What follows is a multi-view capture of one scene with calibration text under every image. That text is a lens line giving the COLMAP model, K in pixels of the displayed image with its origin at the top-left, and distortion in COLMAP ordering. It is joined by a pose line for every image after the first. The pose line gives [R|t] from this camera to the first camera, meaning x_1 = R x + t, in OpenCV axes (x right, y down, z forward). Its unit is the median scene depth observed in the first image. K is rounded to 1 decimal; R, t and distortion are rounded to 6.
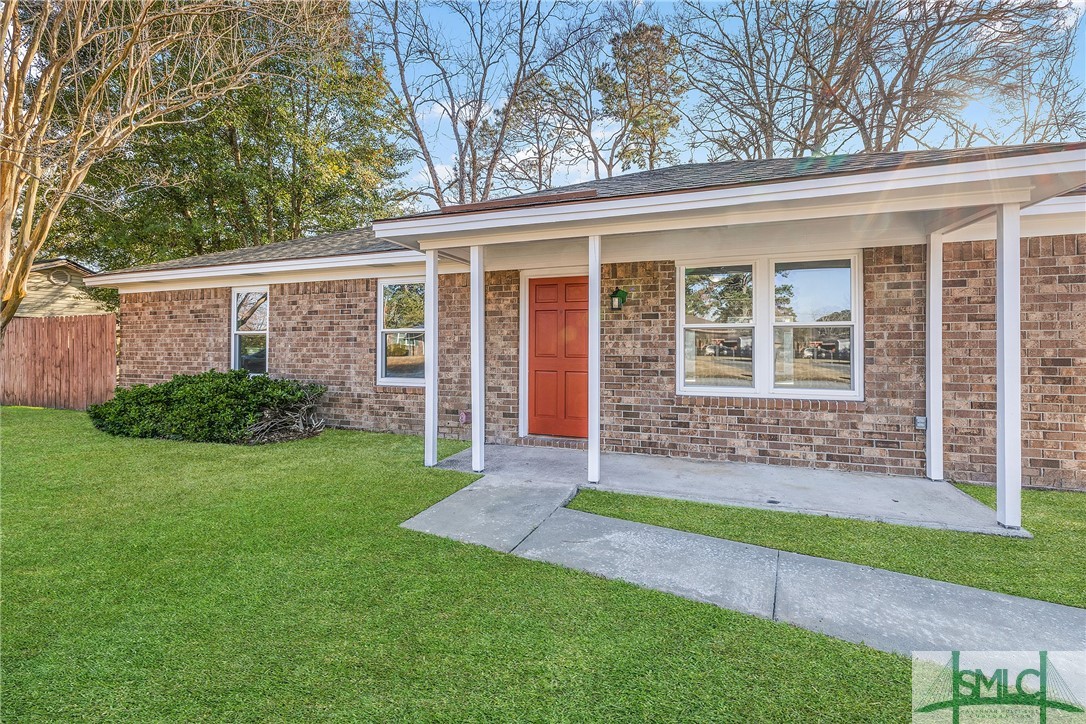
lens RADIAL K [[453.0, 0, 542.5], [0, 453.0, 352.3], [0, 0, 1]] dist [-0.000321, -0.000055]
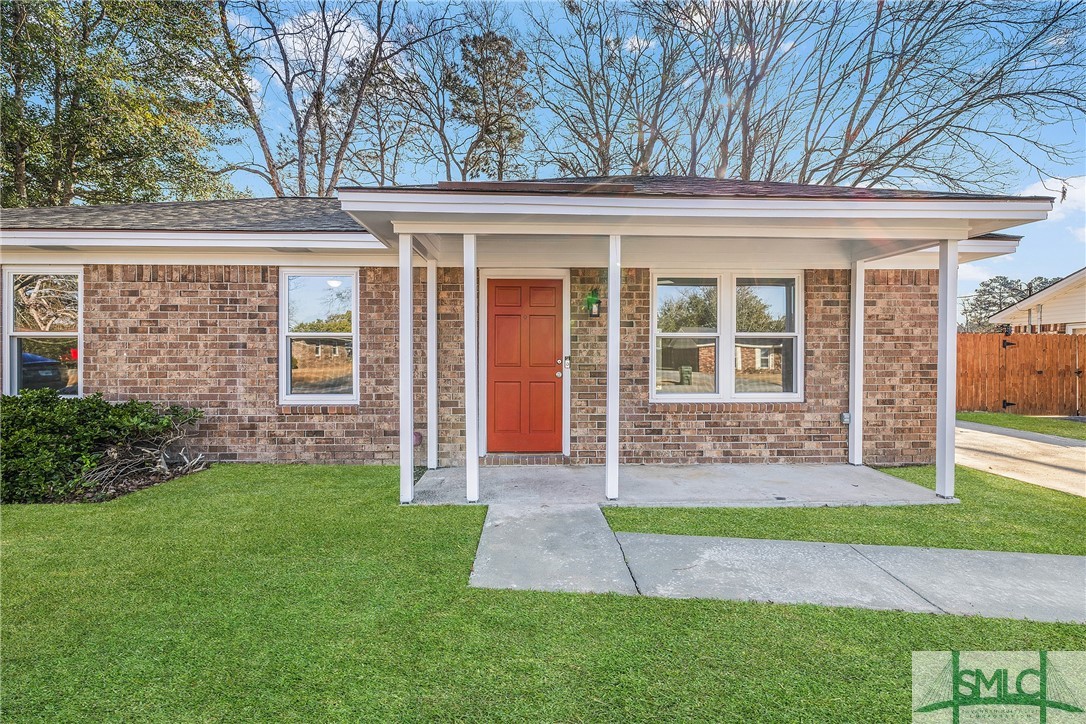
lens RADIAL K [[453.0, 0, 543.1], [0, 453.0, 368.6], [0, 0, 1]] dist [-0.000321, -0.000055]
pose [[0.931092, -0.010247, 0.364640, -0.282653], [0.004899, 0.999867, 0.015588, 0.000926], [-0.364751, -0.012727, 0.931018, 0.142294]]
